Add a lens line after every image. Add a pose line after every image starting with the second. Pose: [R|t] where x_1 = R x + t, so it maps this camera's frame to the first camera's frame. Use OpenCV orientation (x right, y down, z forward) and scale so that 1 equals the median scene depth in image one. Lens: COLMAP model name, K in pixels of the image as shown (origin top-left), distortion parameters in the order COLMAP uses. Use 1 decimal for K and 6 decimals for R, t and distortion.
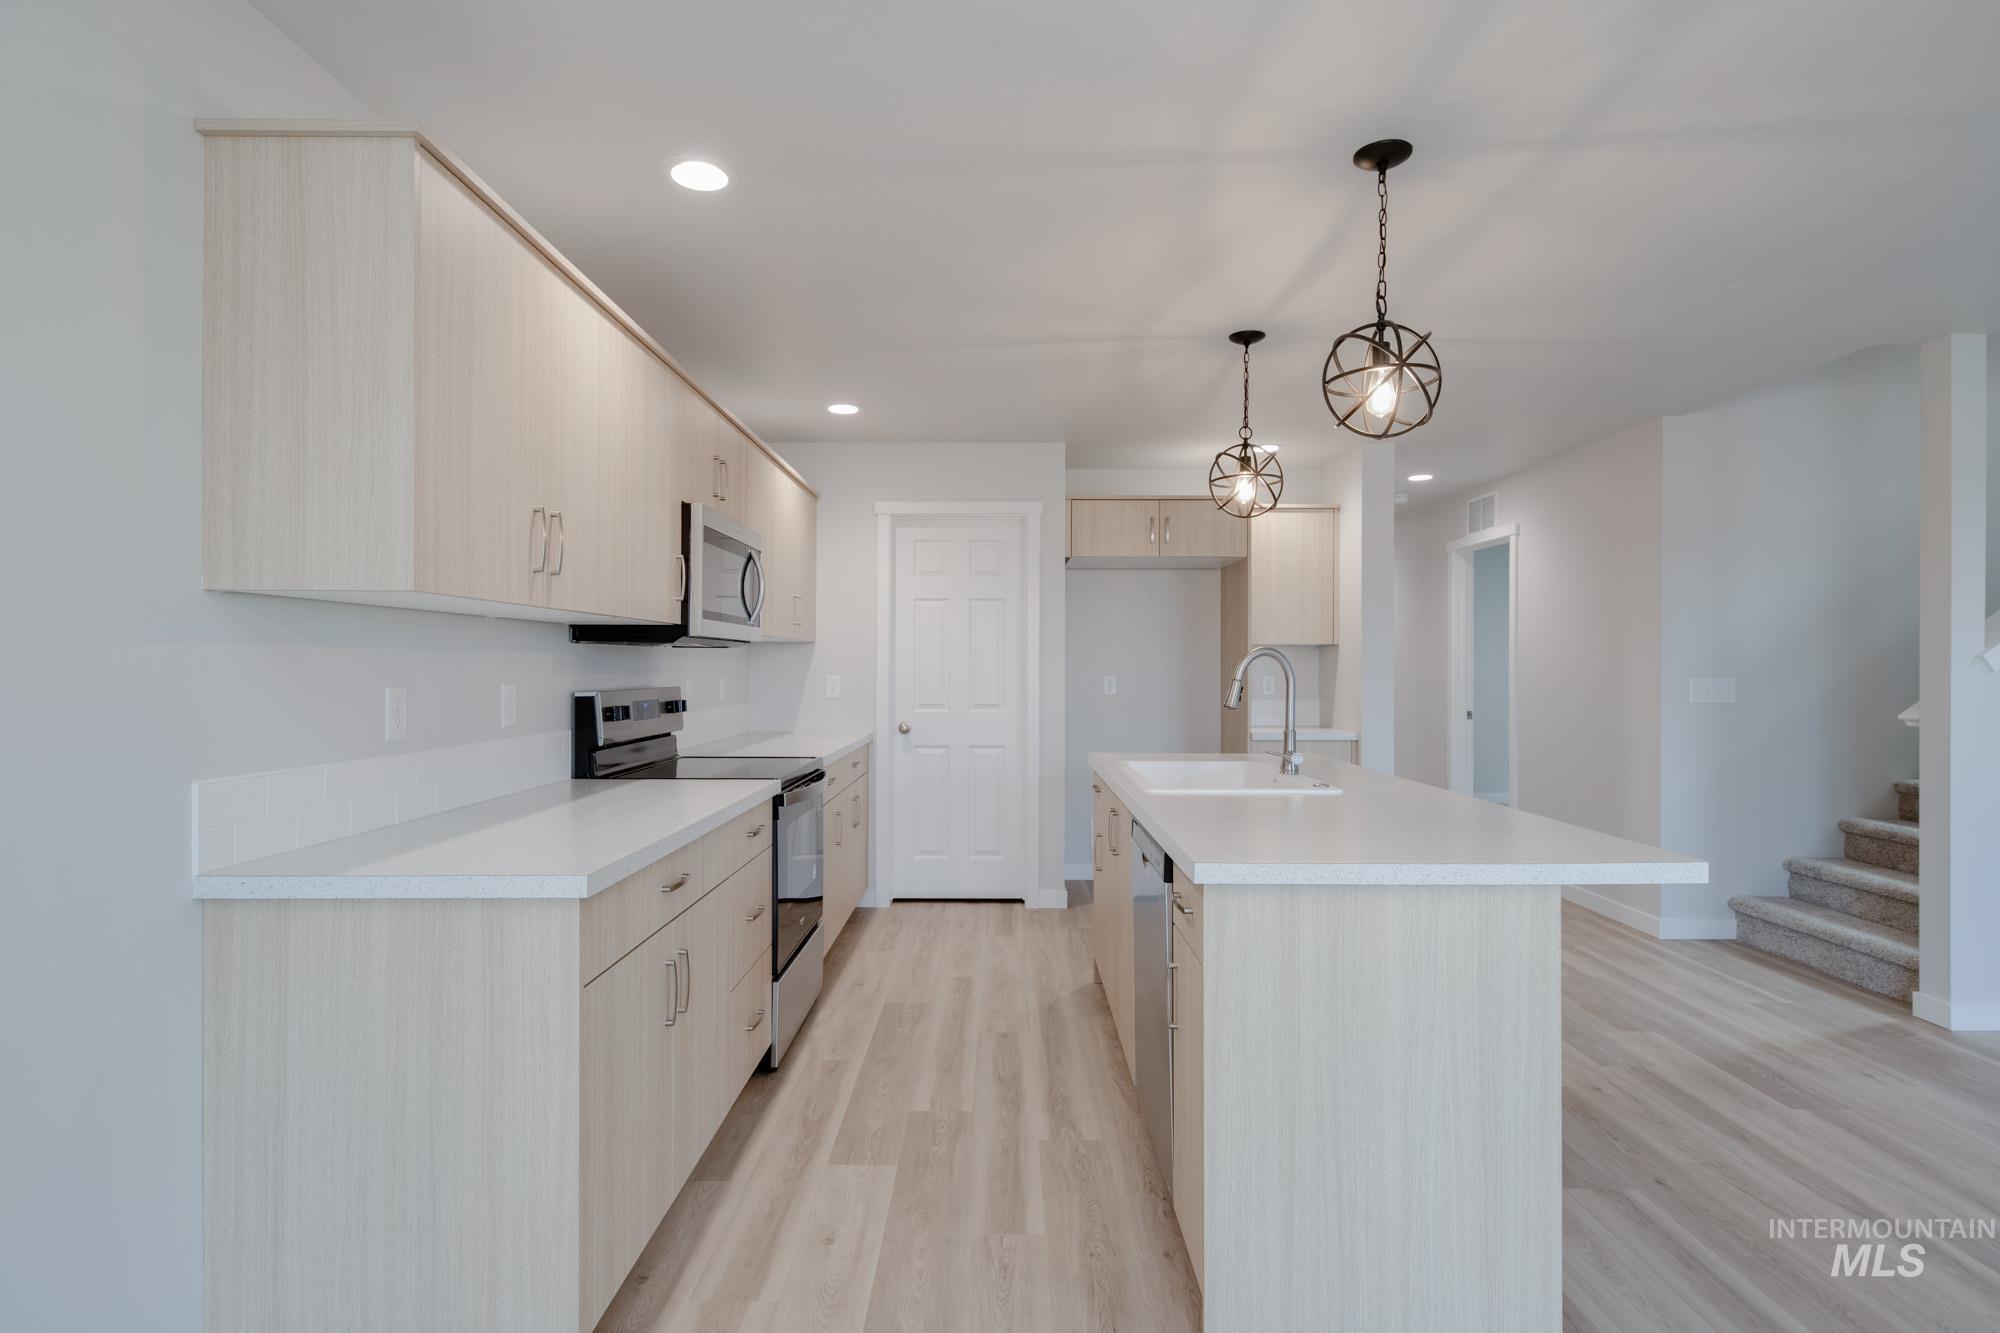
lens RADIAL K [[1025.7, 0, 971.9], [0, 1025.7, 666.5], [0, 0, 1]] dist [0.012248, -0.000544]
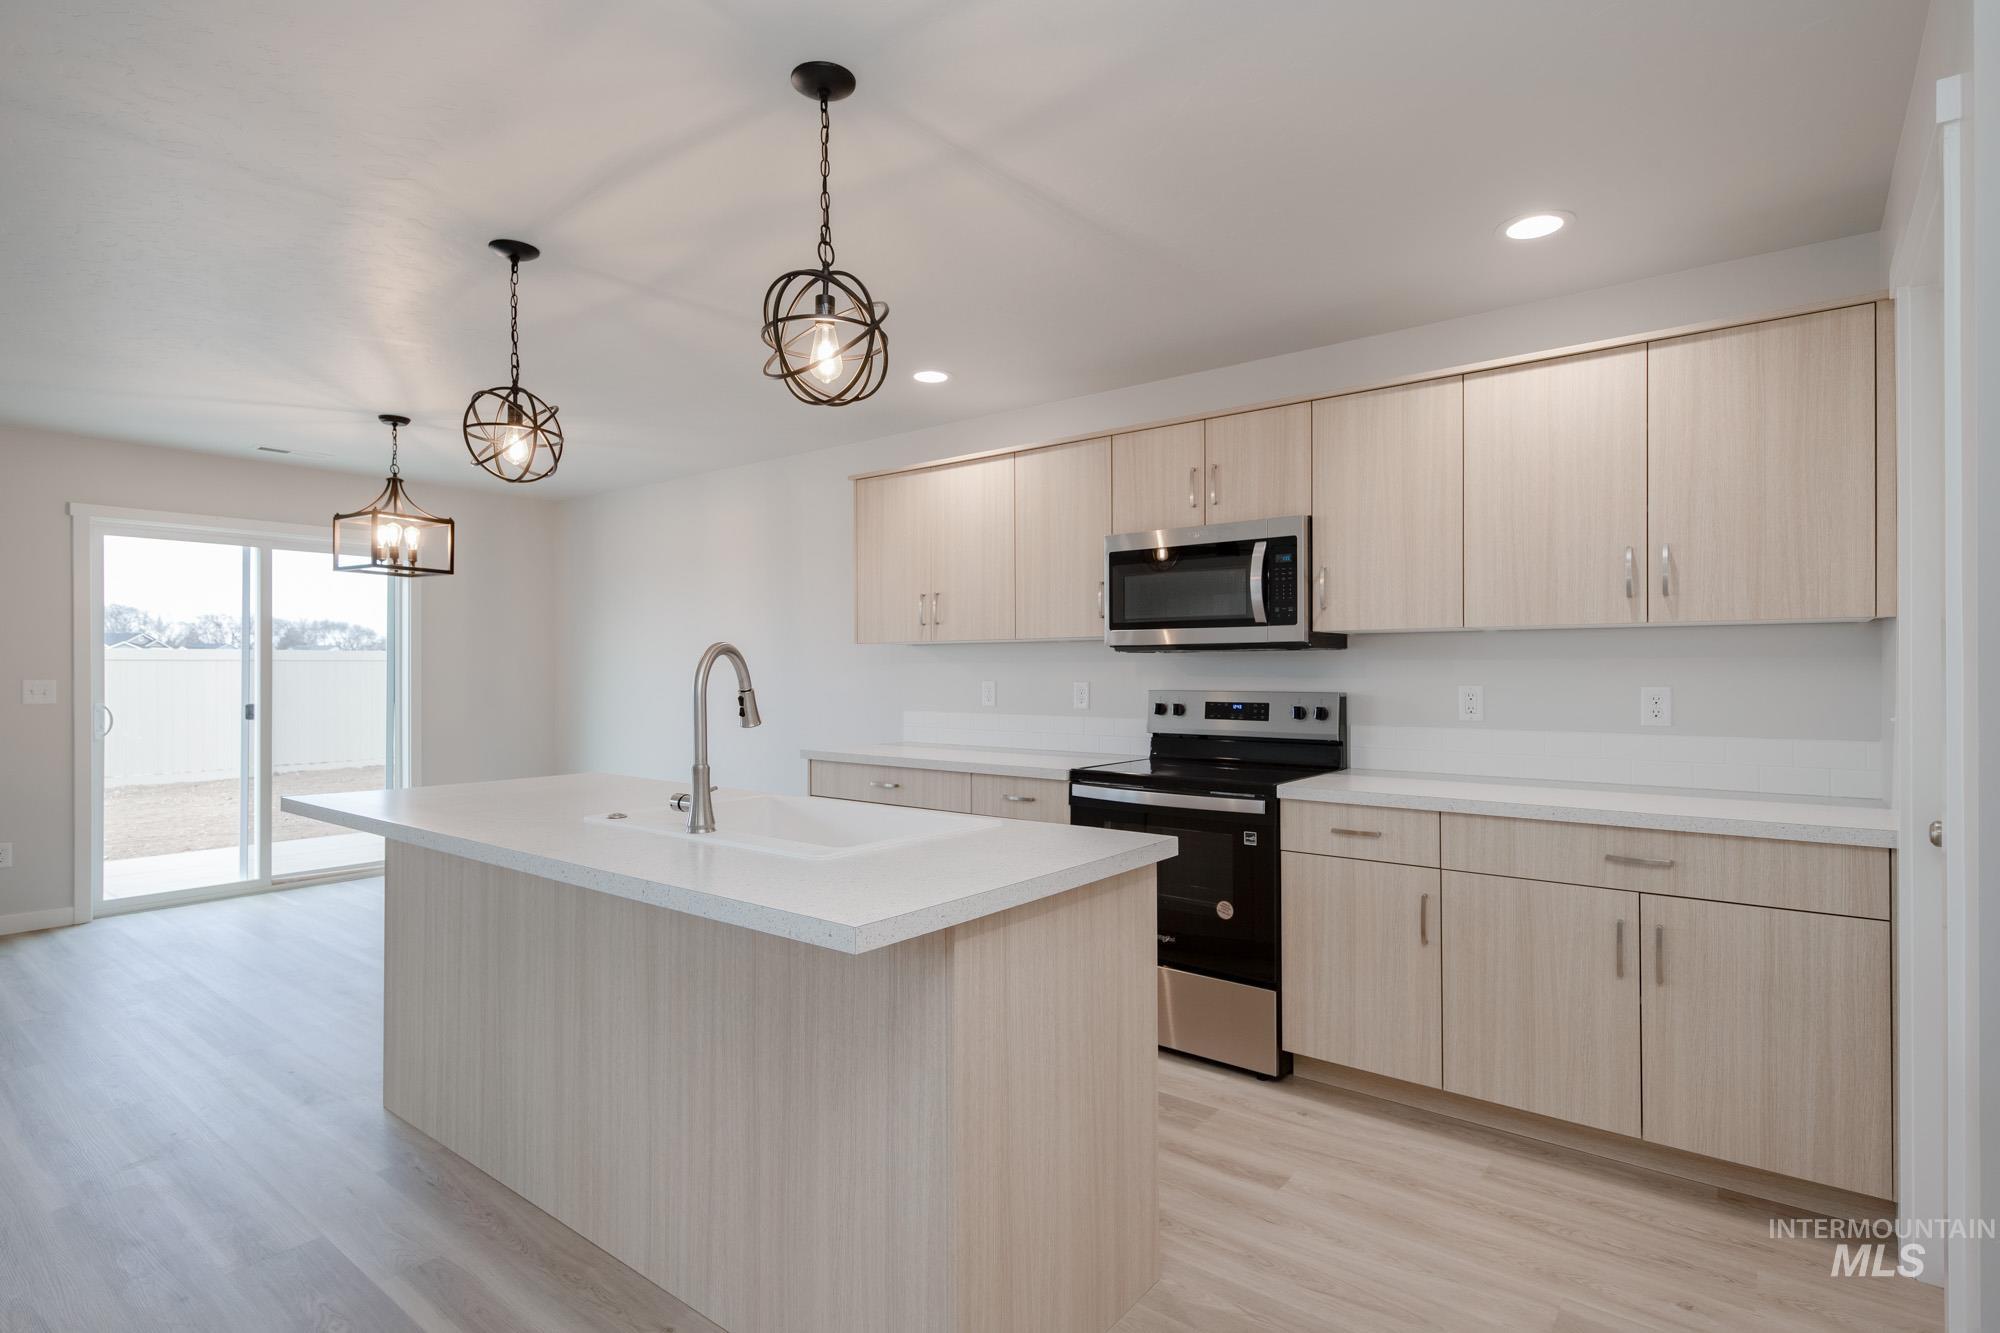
lens RADIAL K [[1003.8, 0, 1014.0], [0, 1003.8, 663.1], [0, 0, 1]] dist [0.009646, -0.001426]
pose [[-0.592915, -0.006865, -0.805236, 0.635511], [-0.000705, 0.999968, -0.008006, 0.000162], [0.805265, -0.004179, -0.592901, 1.371774]]
